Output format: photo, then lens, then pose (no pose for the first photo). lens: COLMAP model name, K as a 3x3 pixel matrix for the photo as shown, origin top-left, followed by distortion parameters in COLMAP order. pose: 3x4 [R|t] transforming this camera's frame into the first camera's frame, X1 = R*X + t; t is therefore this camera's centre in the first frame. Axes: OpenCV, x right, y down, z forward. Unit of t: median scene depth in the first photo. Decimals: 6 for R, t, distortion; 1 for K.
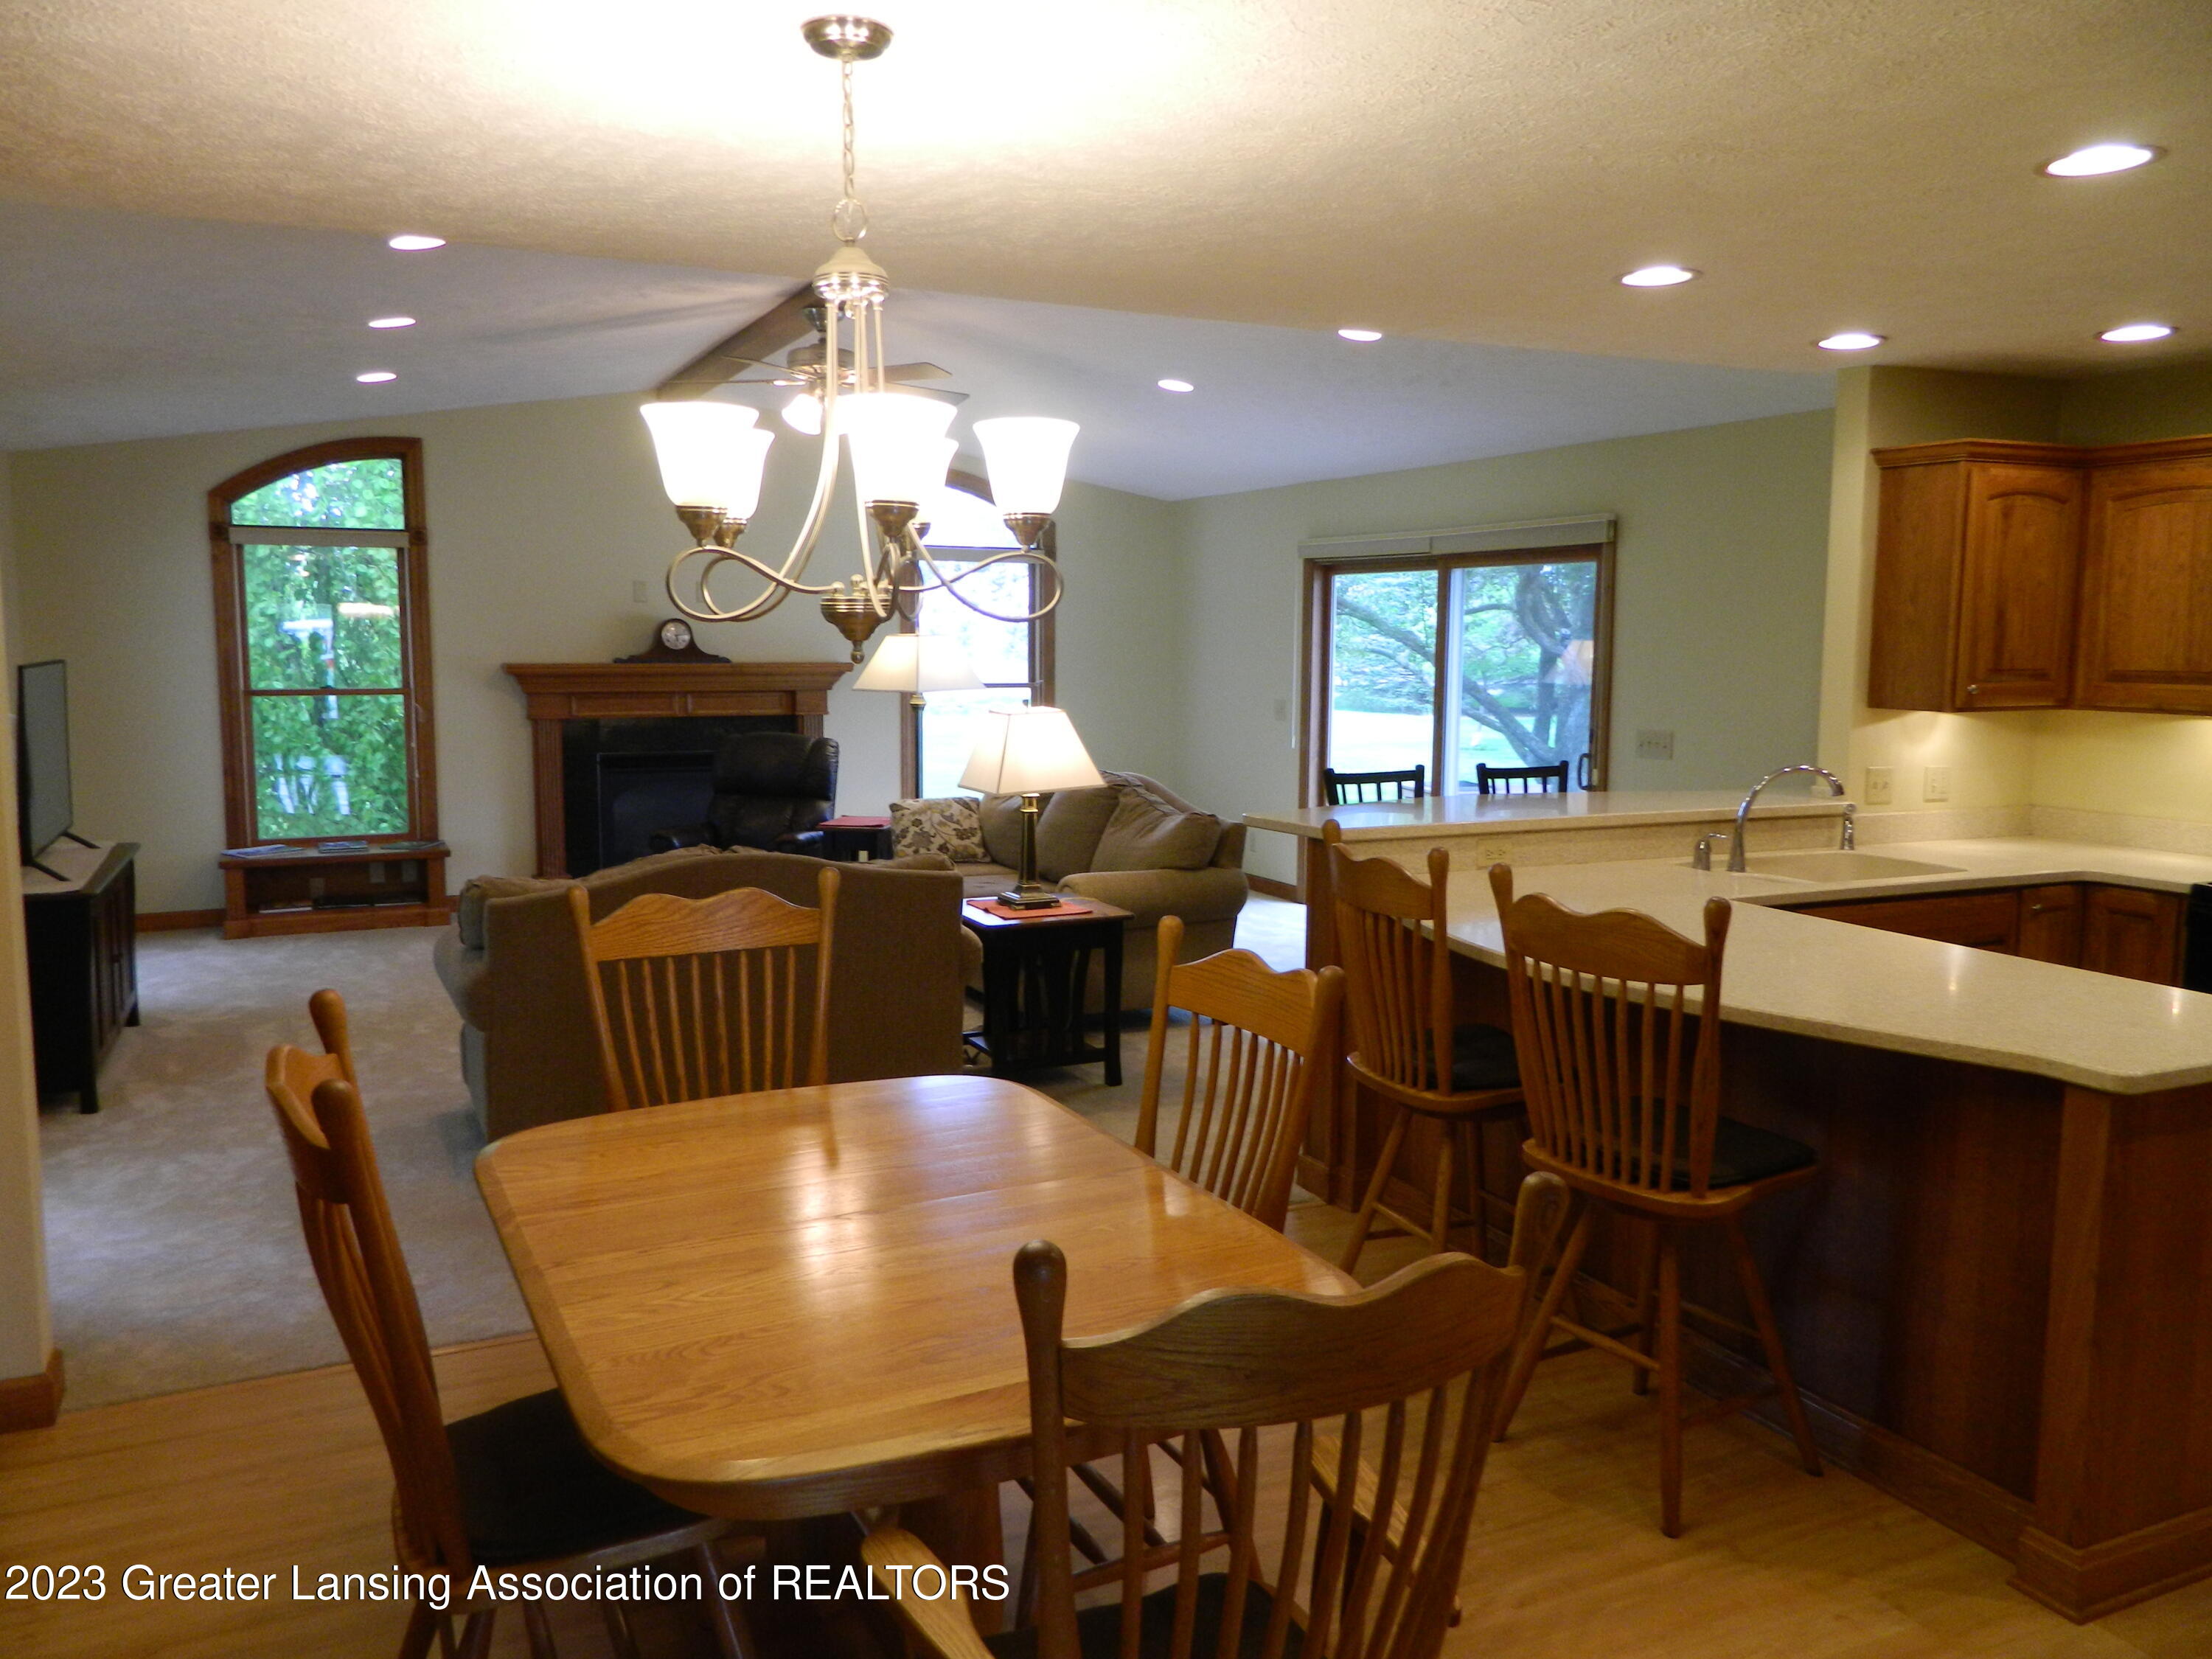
lens RADIAL K [[1645.8, 0, 1121.1], [0, 1645.8, 824.9], [0, 0, 1]] dist [0.008699, 0.005967]
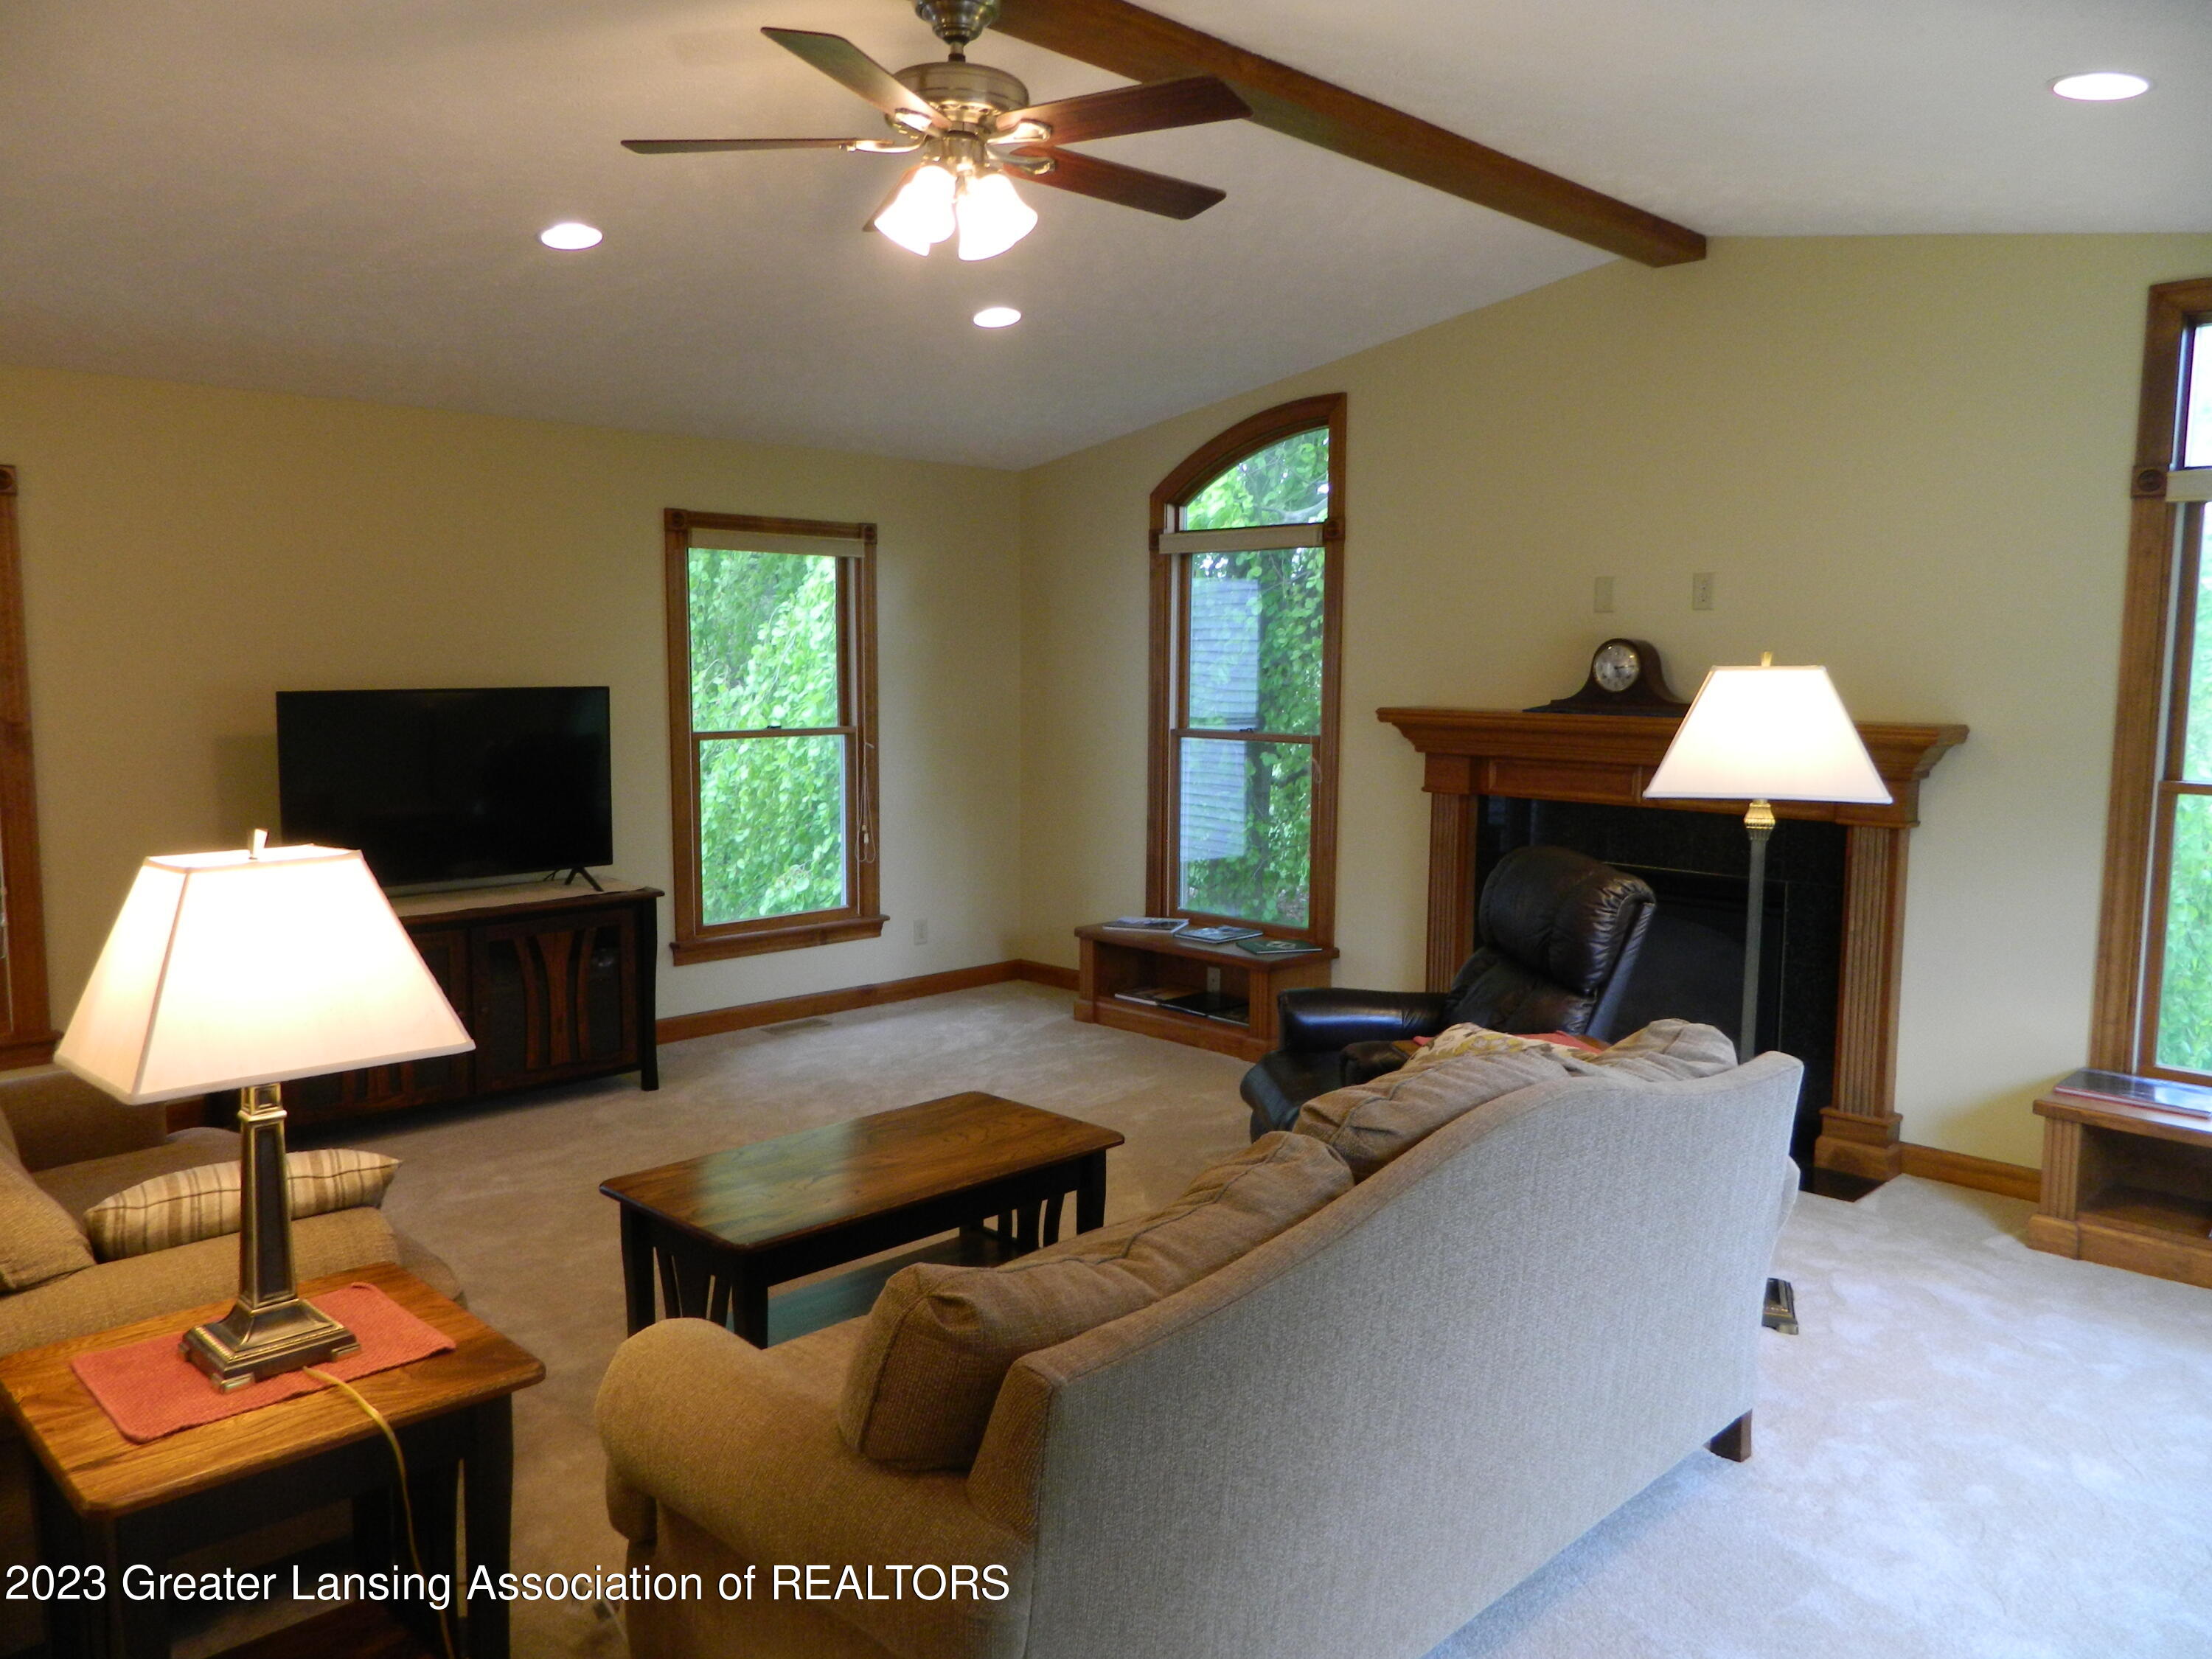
lens RADIAL K [[1645.8, 0, 1110.9], [0, 1645.8, 818.9], [0, 0, 1]] dist [0.008699, 0.005967]
pose [[0.305528, 0.092847, -0.947646, 0.245292], [-0.112836, 0.991752, 0.060789, -0.081932], [0.945474, 0.088356, 0.313485, 0.692229]]
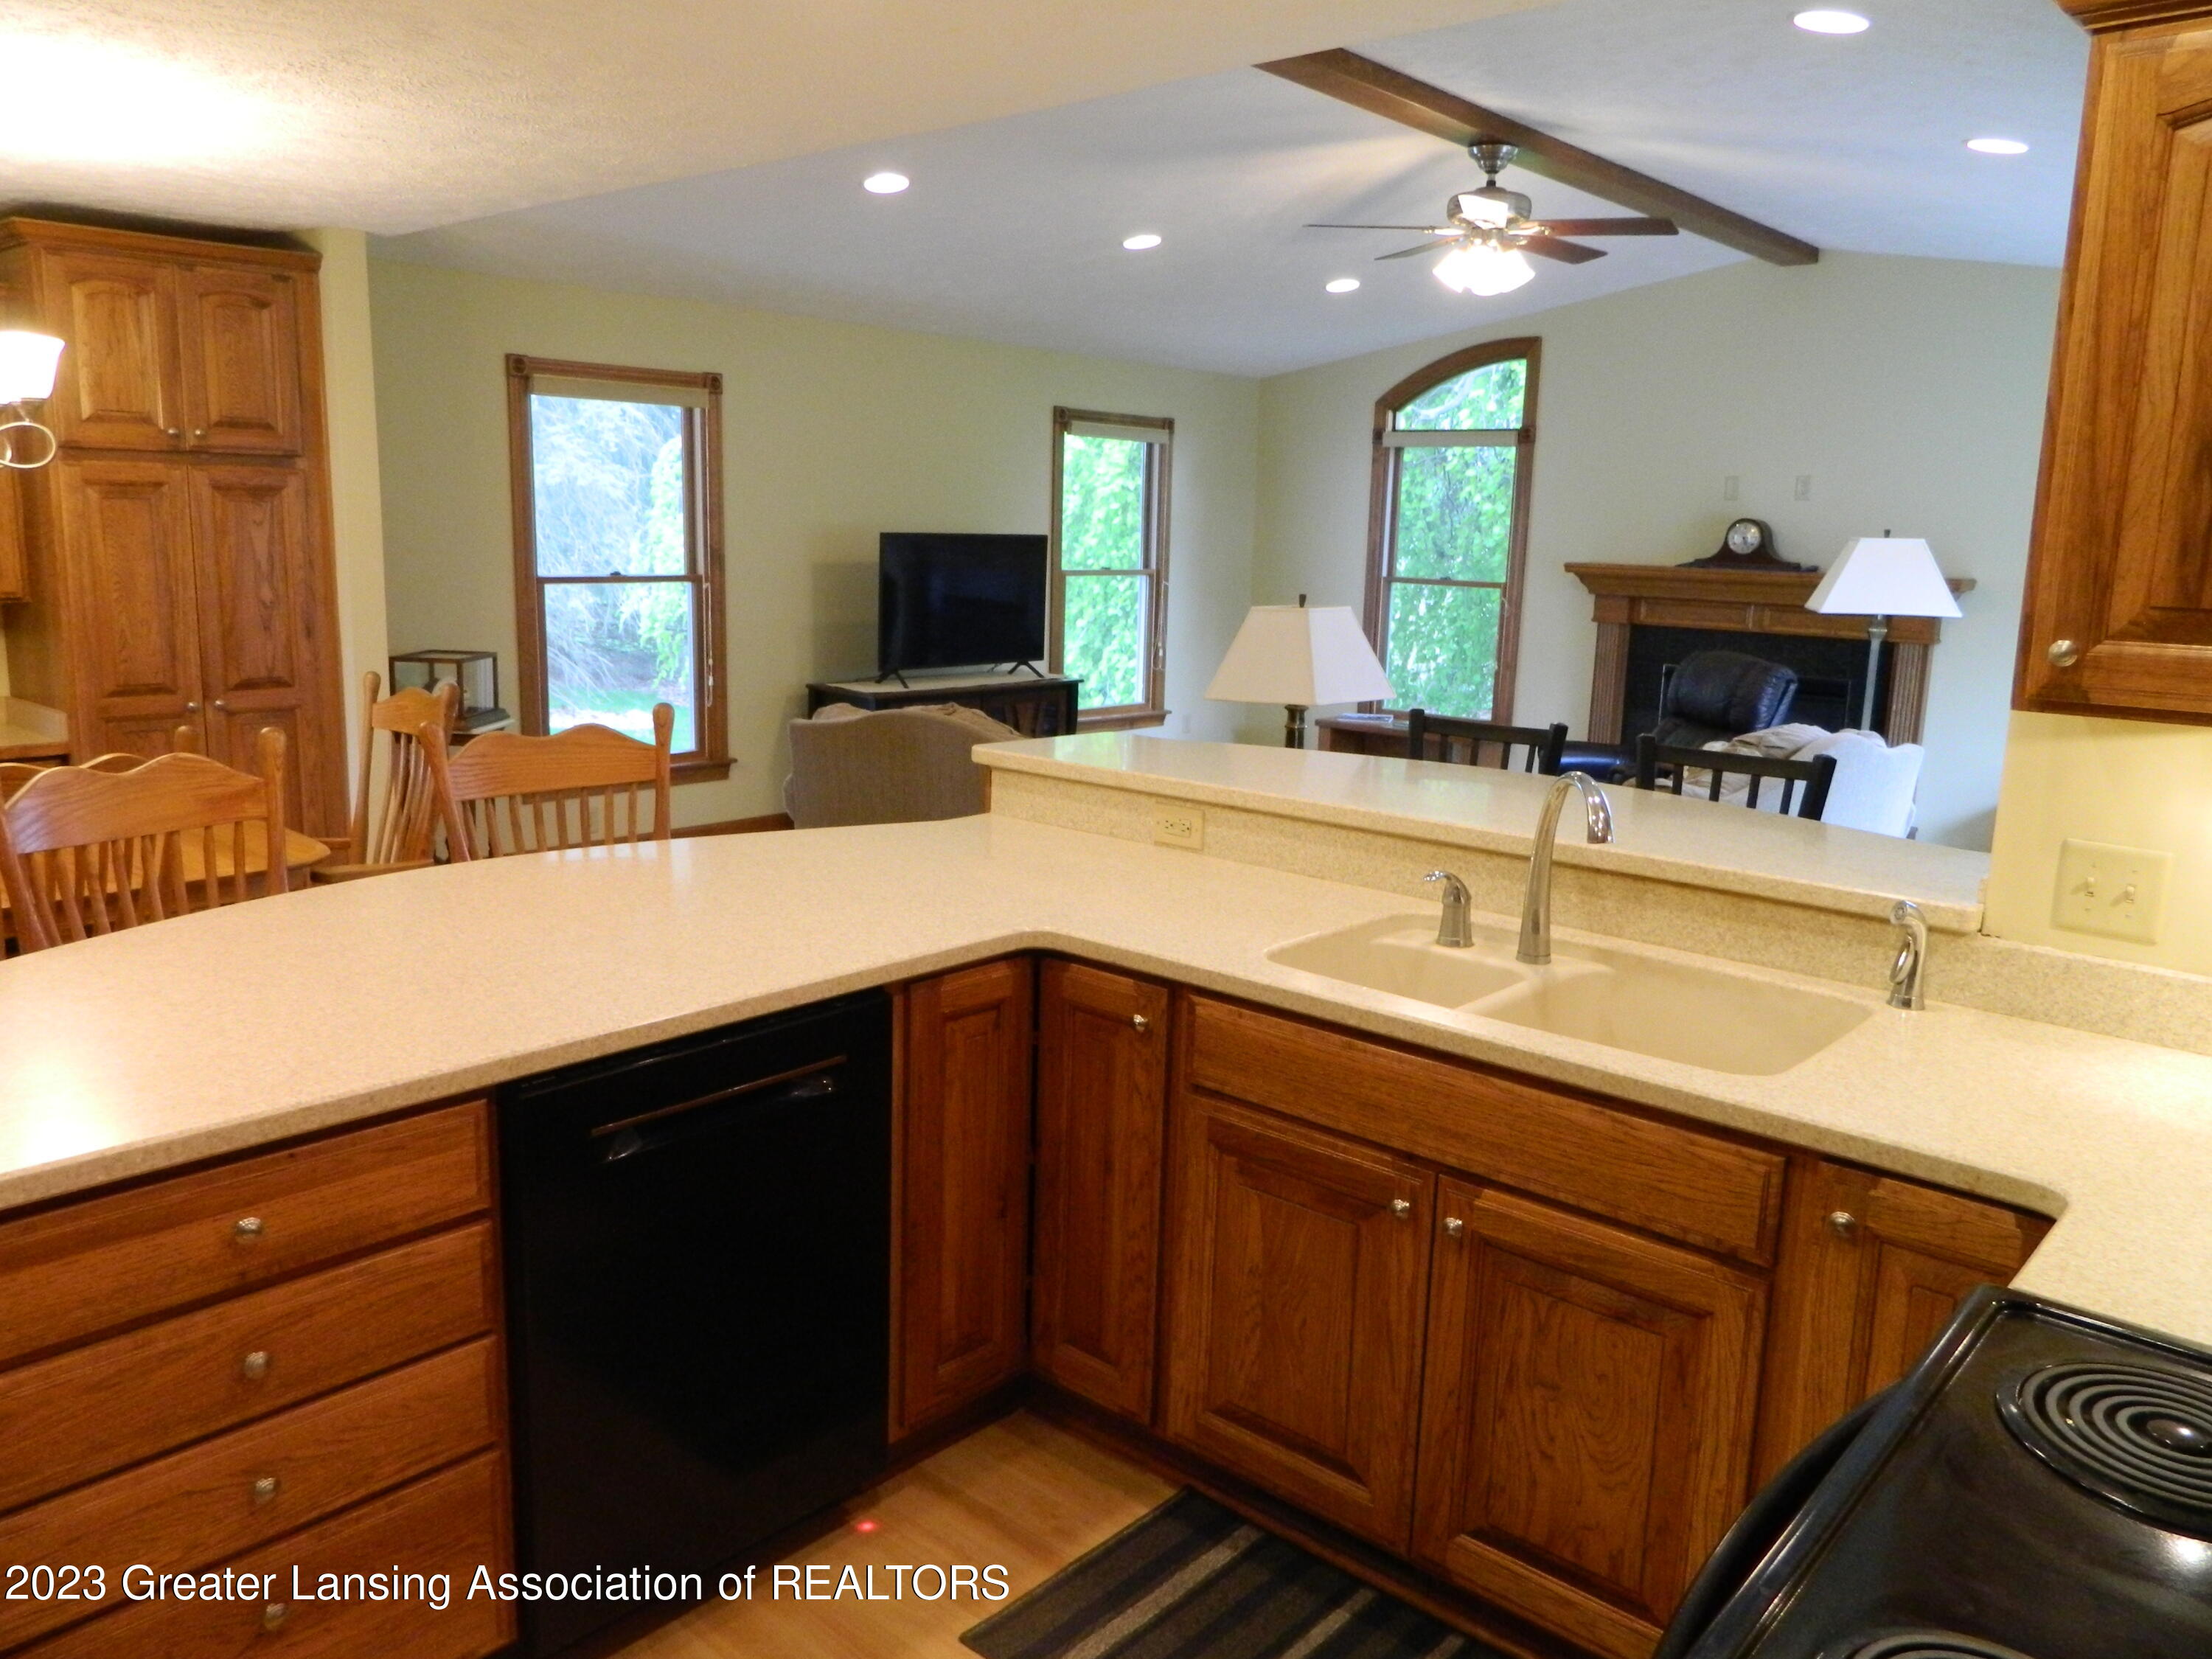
lens RADIAL K [[1645.8, 0, 1107.6], [0, 1645.8, 825.8], [0, 0, 1]] dist [0.008699, 0.005967]
pose [[0.382813, 0.175312, -0.907039, 0.450408], [-0.134157, 0.981971, 0.133174, -0.037672], [0.914033, 0.070705, 0.399430, 0.368199]]
